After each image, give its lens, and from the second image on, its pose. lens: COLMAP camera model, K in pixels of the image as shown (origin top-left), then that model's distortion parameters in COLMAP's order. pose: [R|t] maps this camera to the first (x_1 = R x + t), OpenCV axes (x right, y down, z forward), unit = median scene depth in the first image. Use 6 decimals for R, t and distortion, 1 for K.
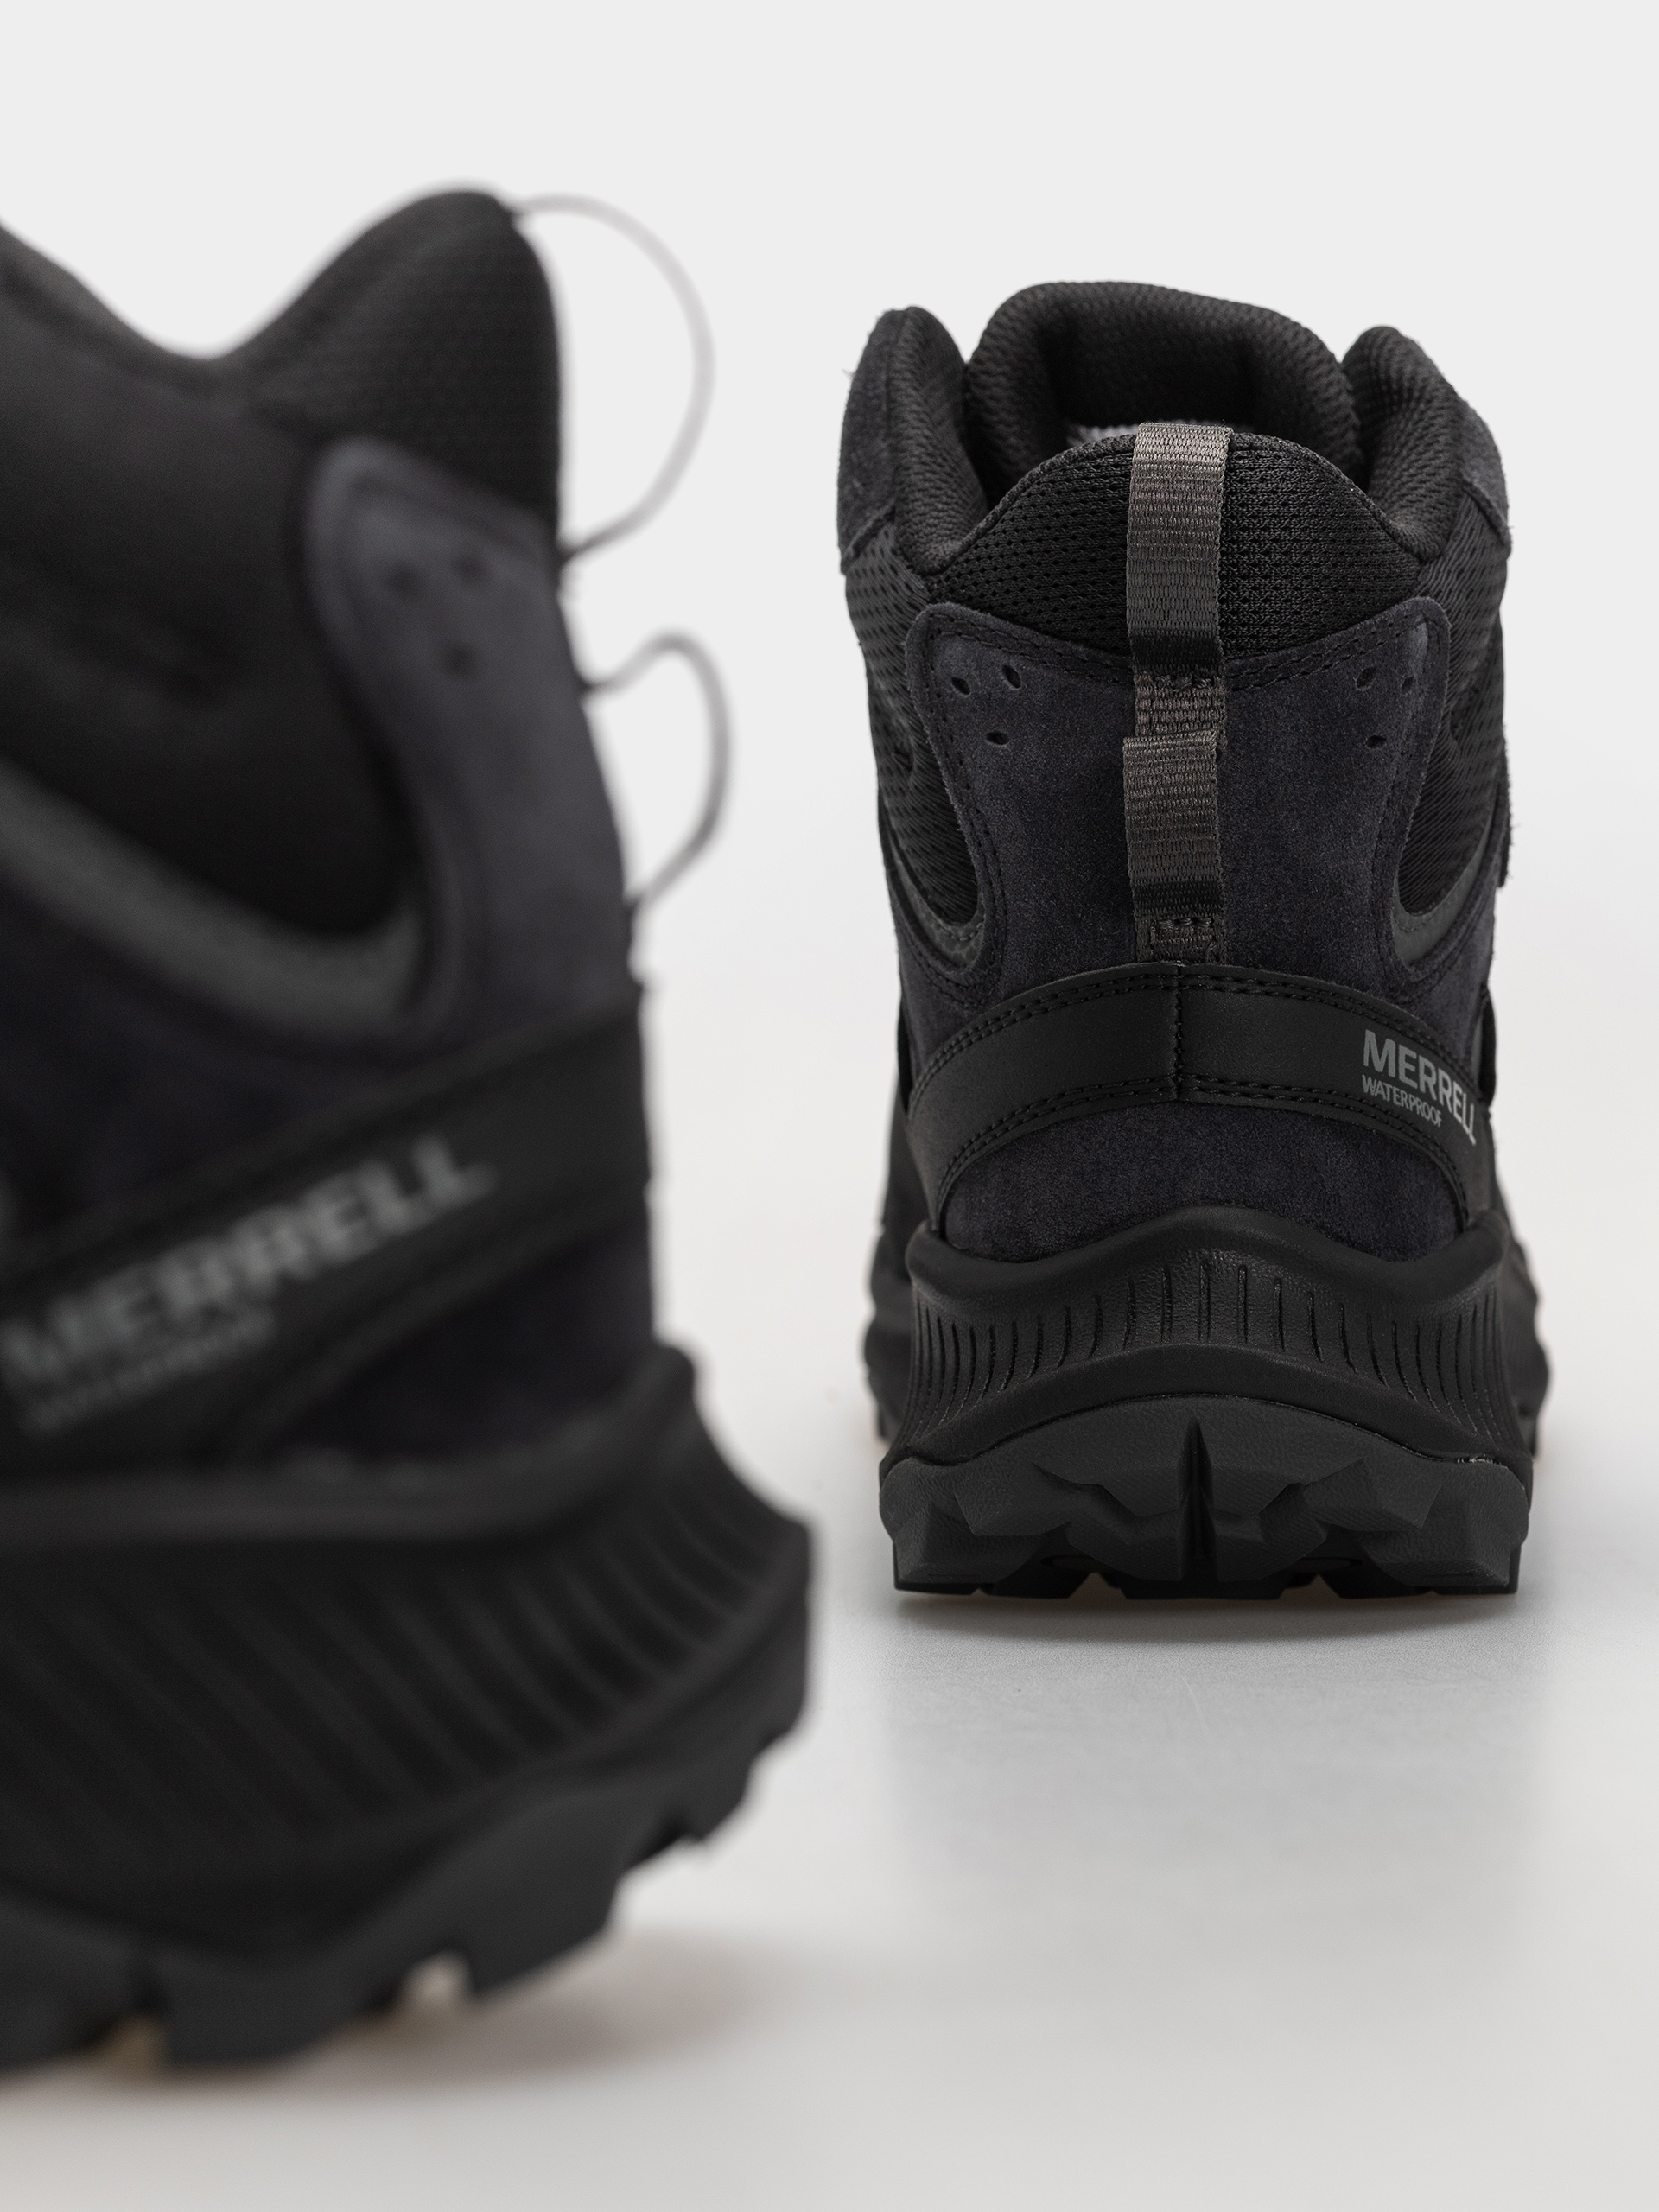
lens RADIAL K [[7273.5, 0, 829.3], [0, 7273.5, 1108.6], [0, 0, 1]] dist [0.138201, 0.000000]
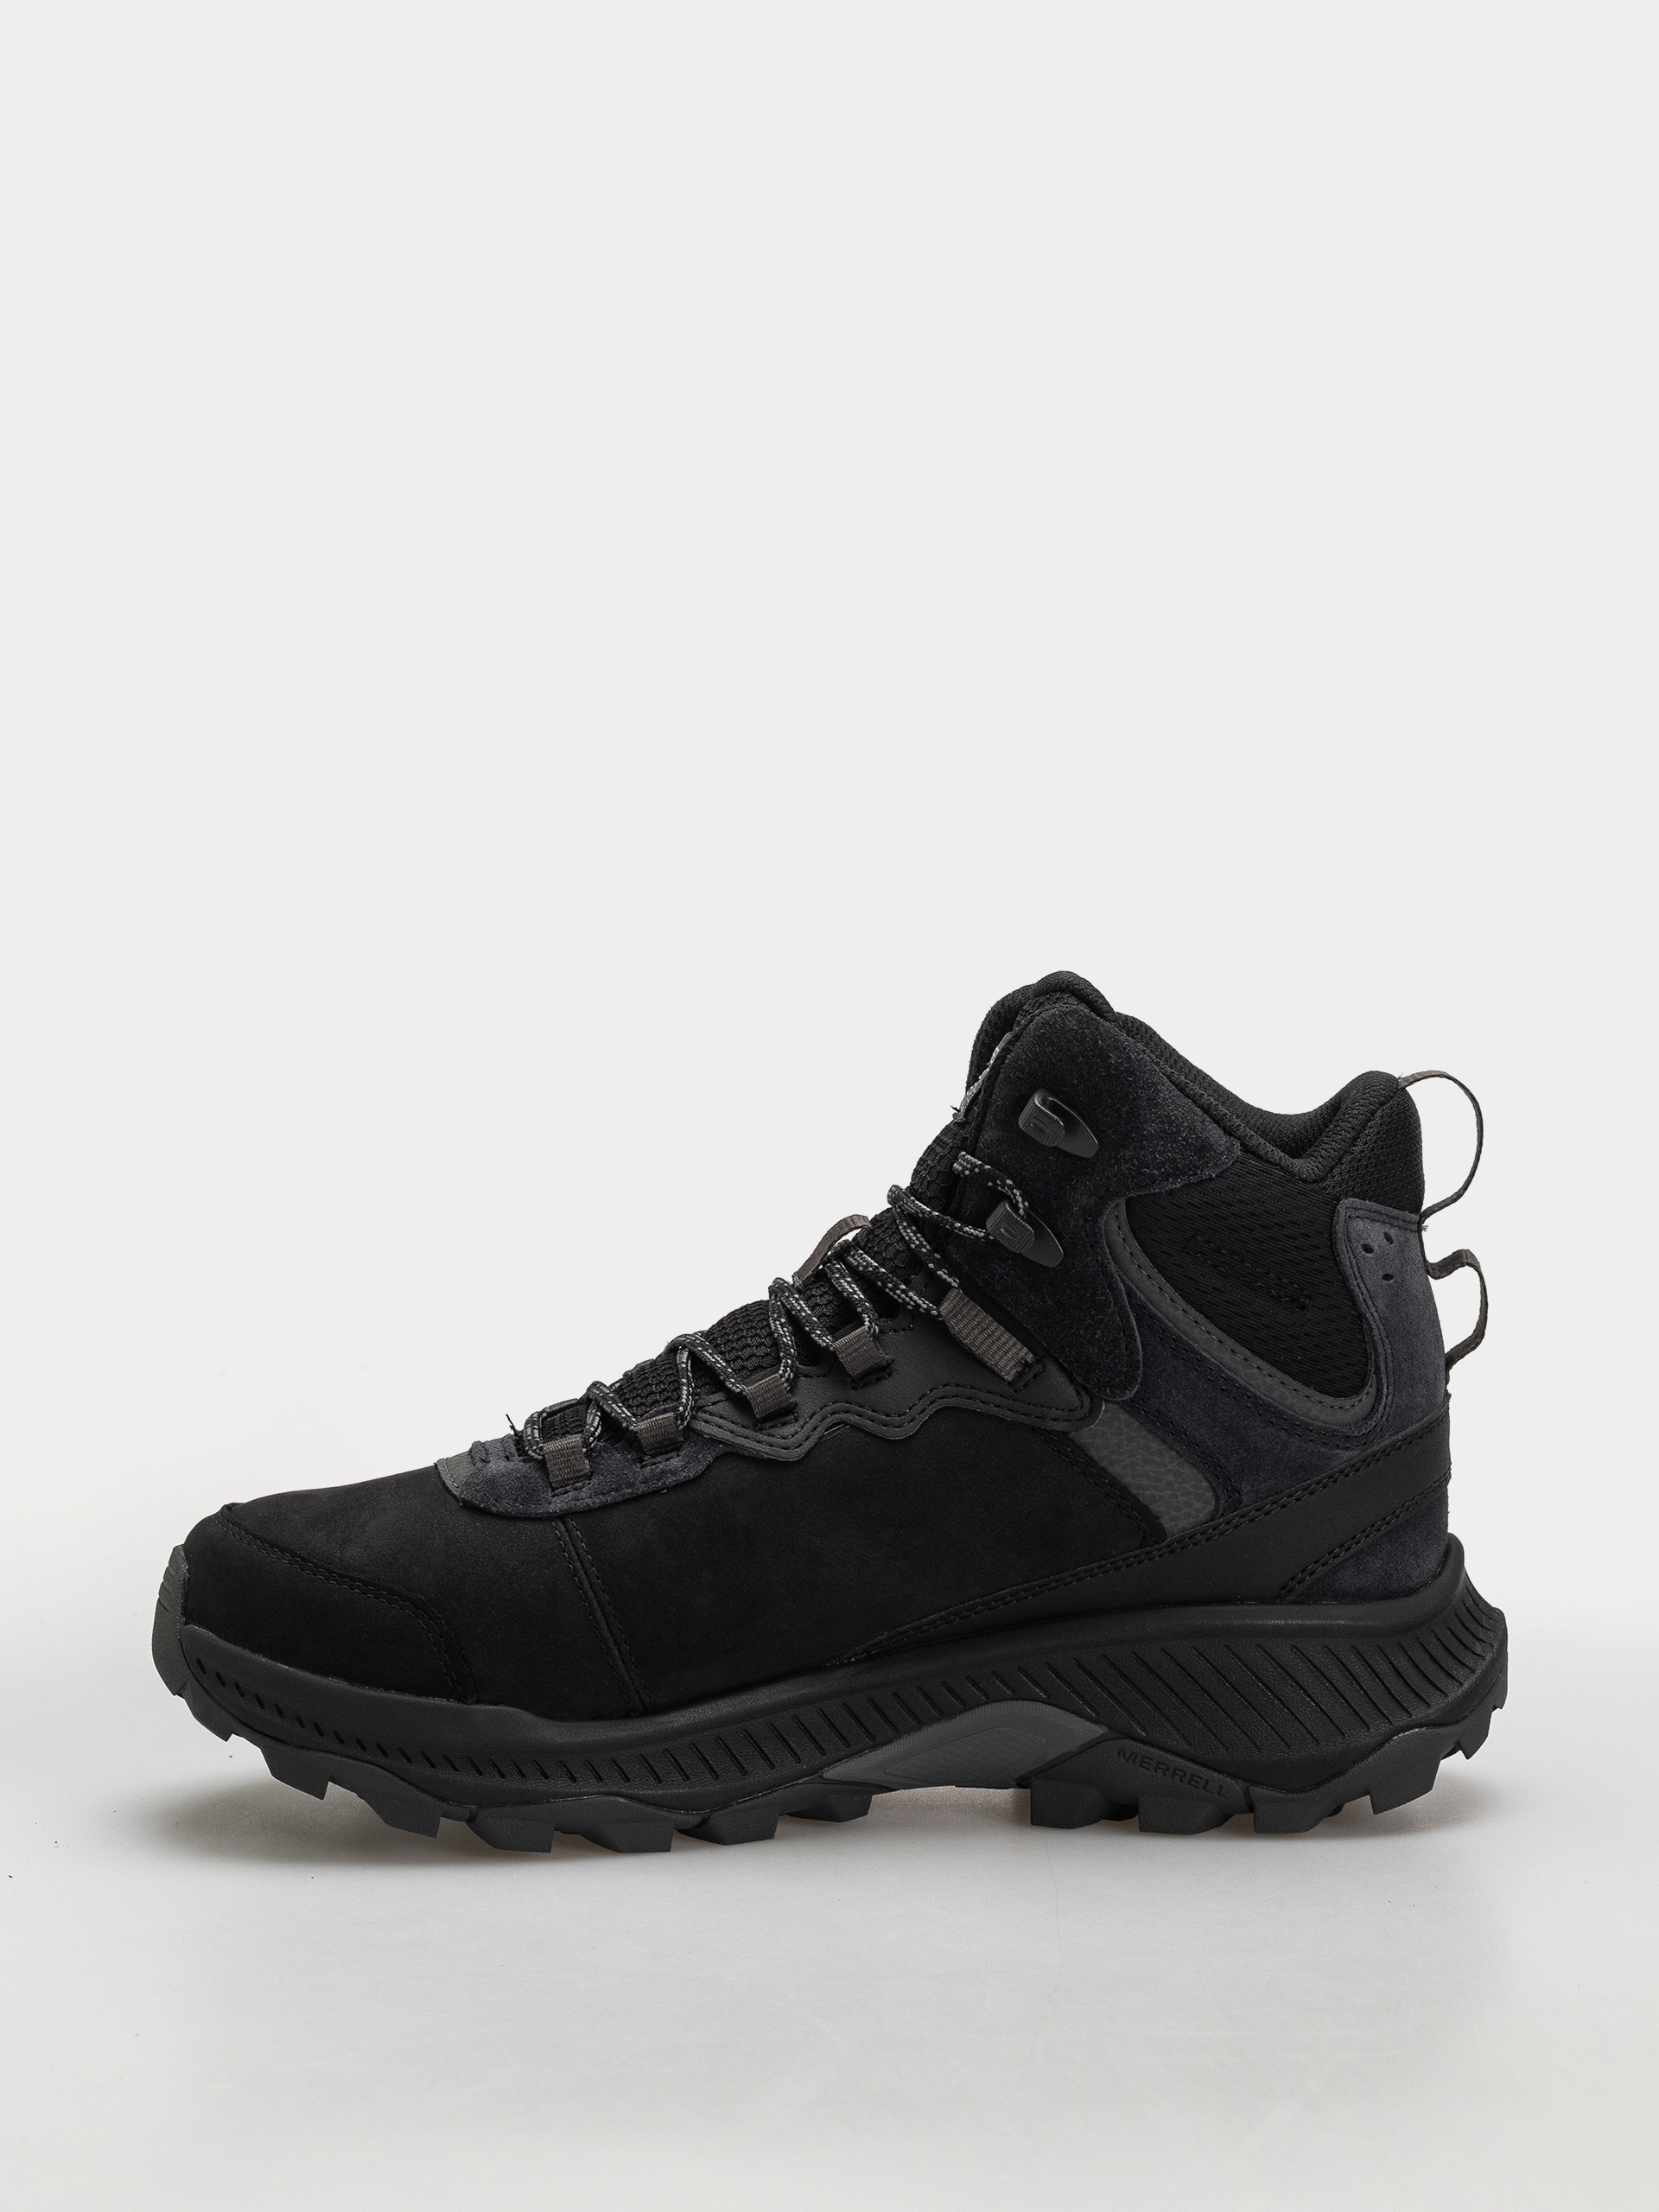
lens RADIAL K [[7273.5, 0, 832.5], [0, 7273.5, 1104.9], [0, 0, 1]] dist [0.138201, 0.000000]
pose [[0.994708, 0.021582, -0.100455, 0.012038], [-0.022810, 0.999678, -0.011094, -0.088228], [0.100183, 0.013327, 0.994880, -1.517947]]
